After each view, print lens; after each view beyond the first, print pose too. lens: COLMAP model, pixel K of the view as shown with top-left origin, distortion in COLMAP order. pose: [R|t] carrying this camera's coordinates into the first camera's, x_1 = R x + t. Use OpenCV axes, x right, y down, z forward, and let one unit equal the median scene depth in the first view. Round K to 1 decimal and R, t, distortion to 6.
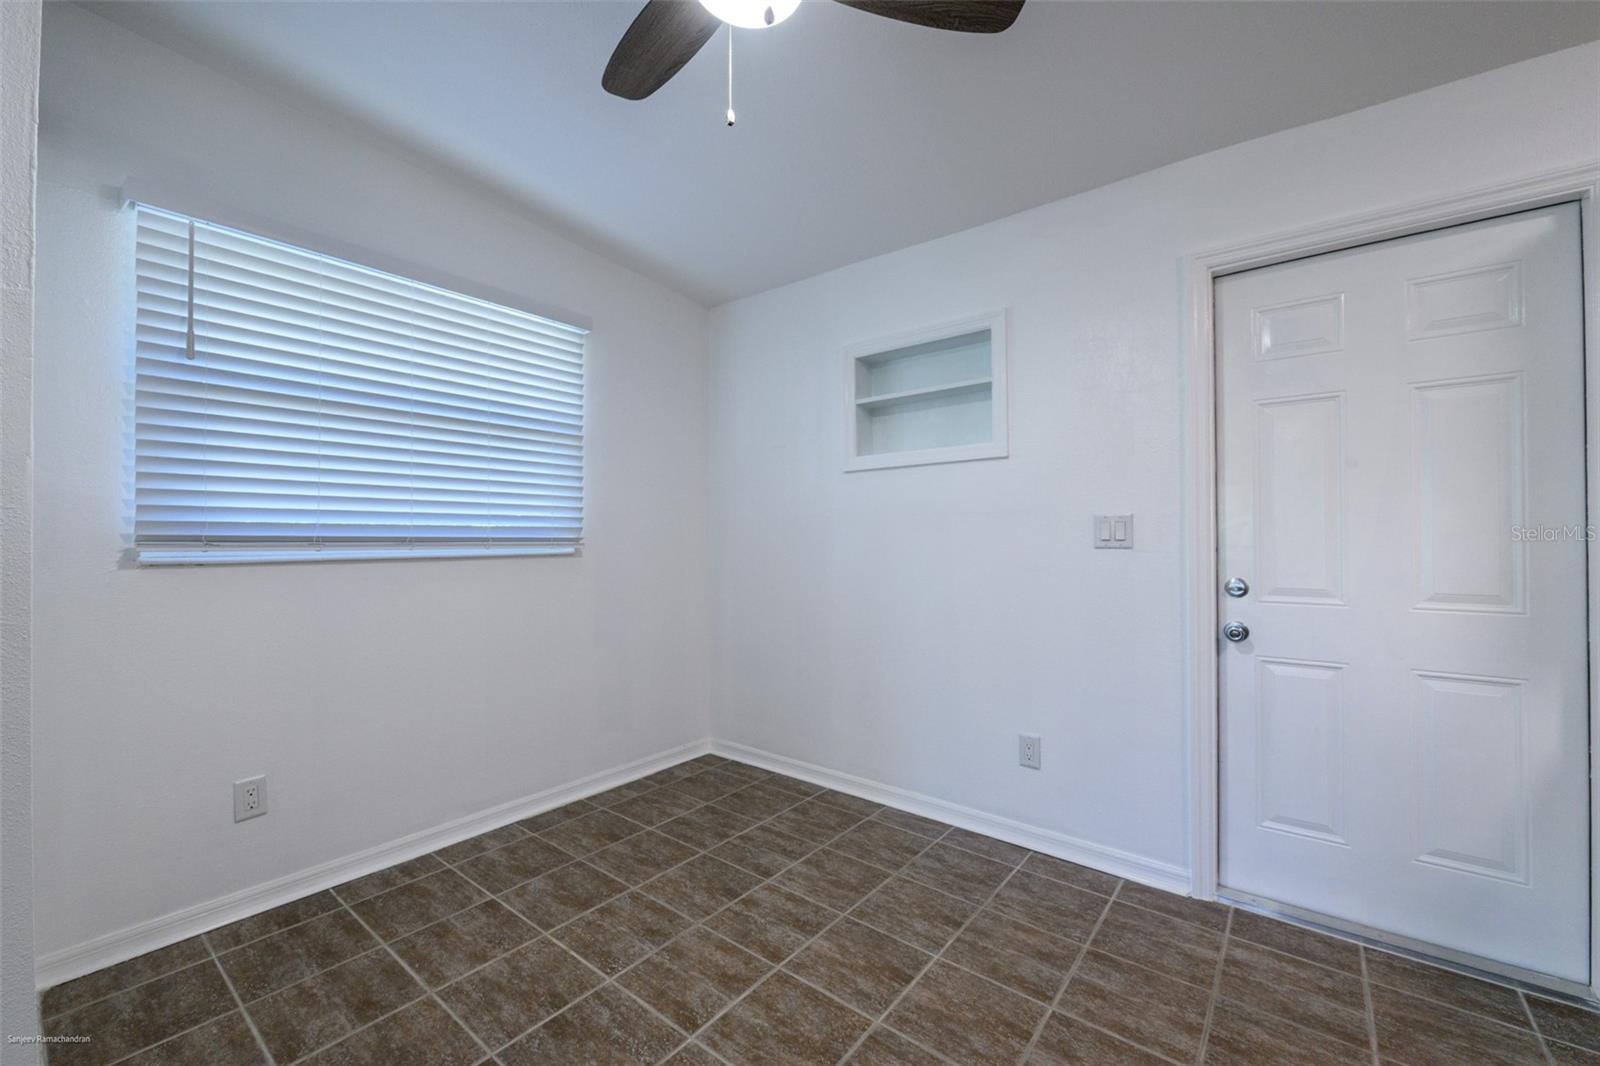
lens RADIAL K [[637.6, 0, 800.0], [0, 637.6, 533.0], [0, 0, 1]] dist [-0.002869, -0.000283]
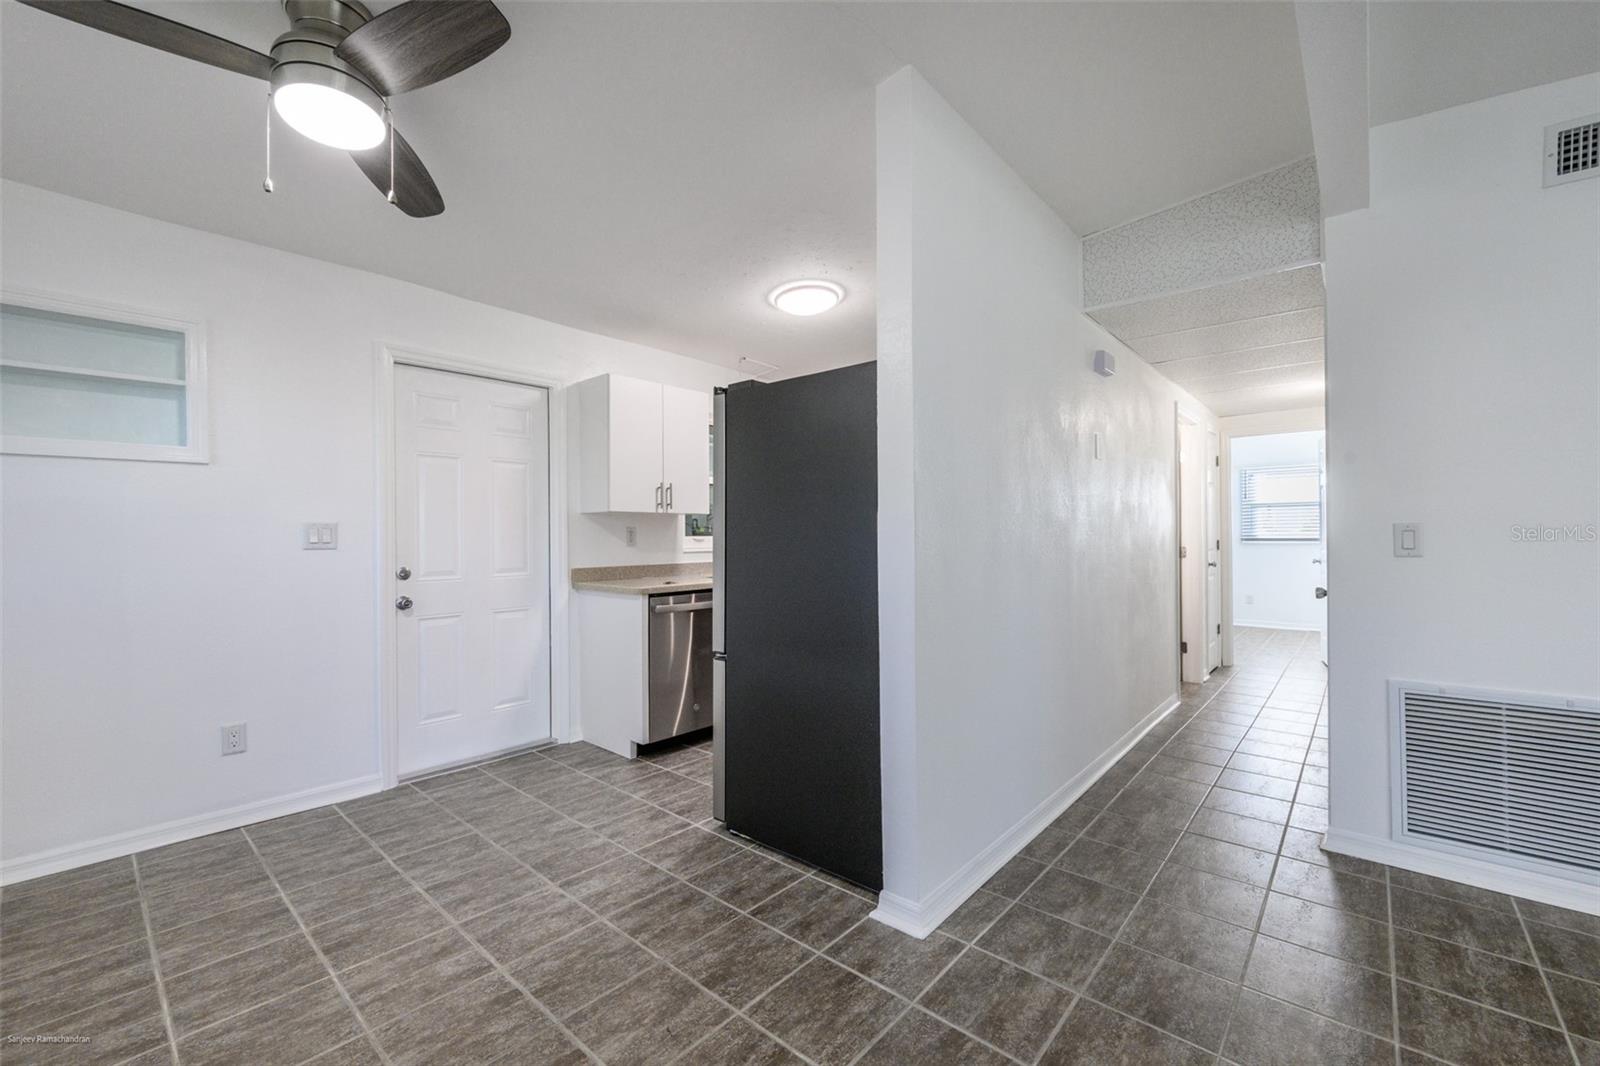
lens RADIAL K [[649.4, 0, 814.0], [0, 649.4, 532.3], [0, 0, 1]] dist [-0.003046, -0.000196]
pose [[0.051715, 0.005429, 0.998647, -0.819744], [-0.003005, 0.999982, -0.005281, -0.006015], [-0.998657, -0.002728, 0.051731, -0.045491]]
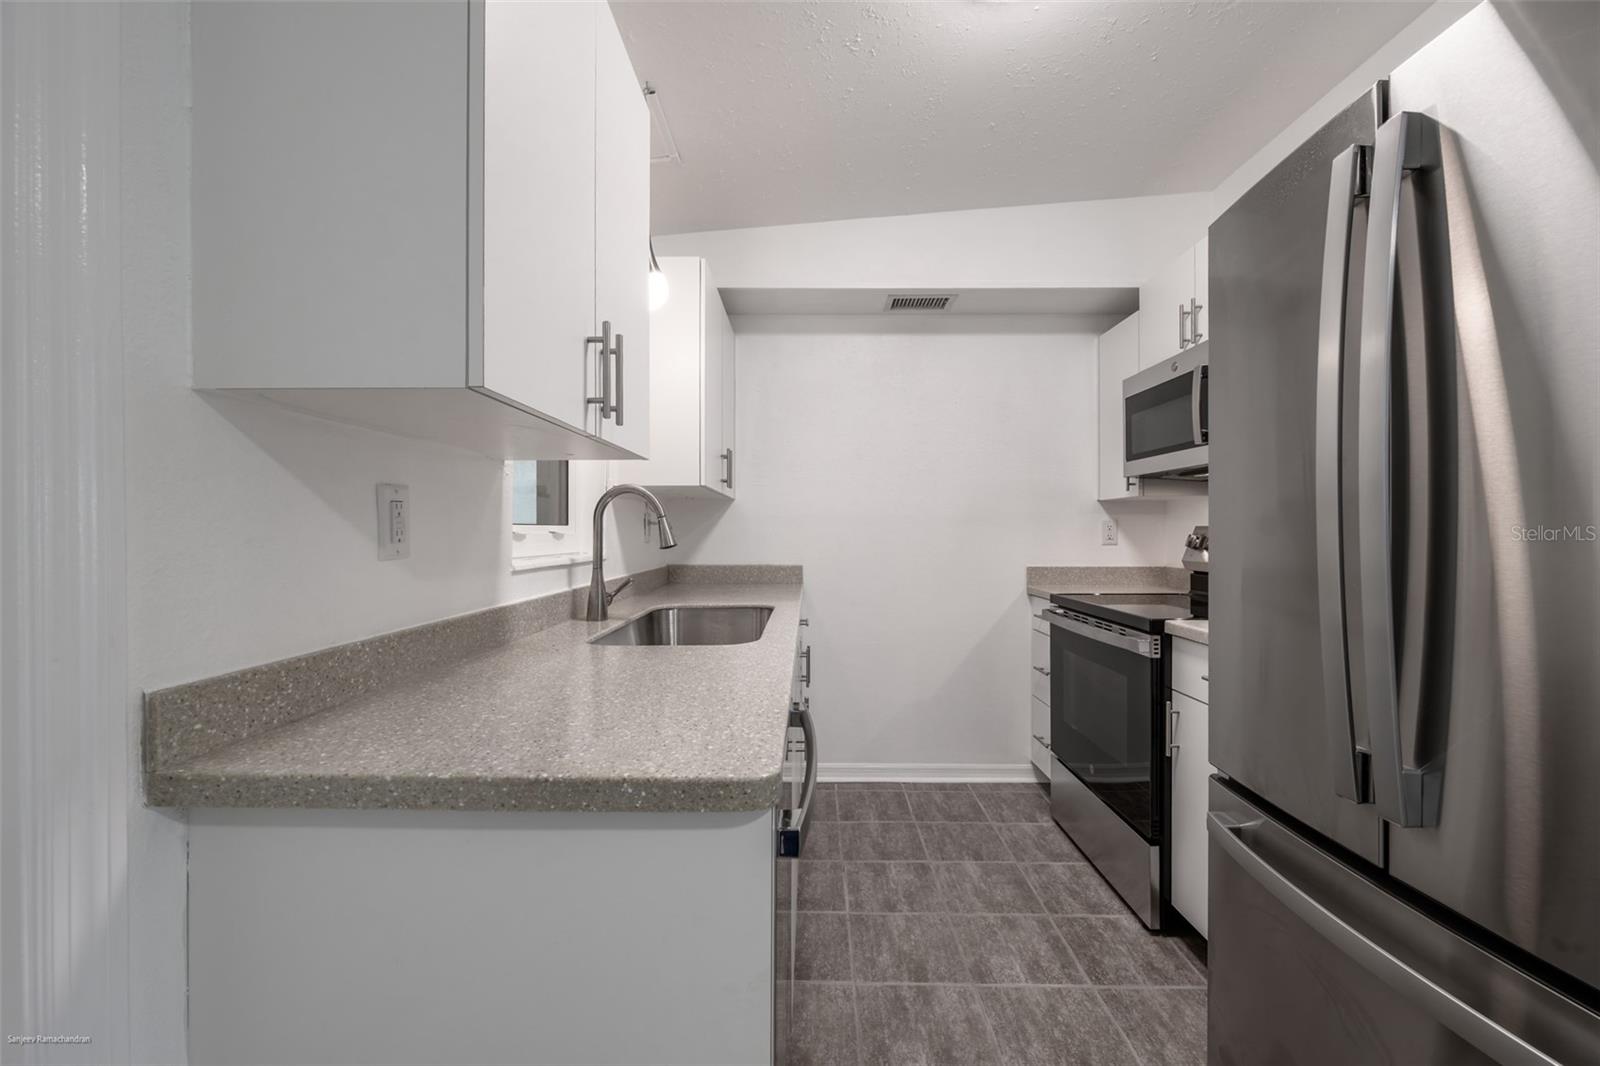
lens RADIAL K [[632.6, 0, 805.0], [0, 632.6, 533.8], [0, 0, 1]] dist [-0.002430, -0.000296]
pose [[-0.613930, 0.000646, 0.789360, 0.552518], [-0.005676, 0.999970, -0.005233, 0.009822], [-0.789340, -0.007693, -0.613909, 0.677682]]
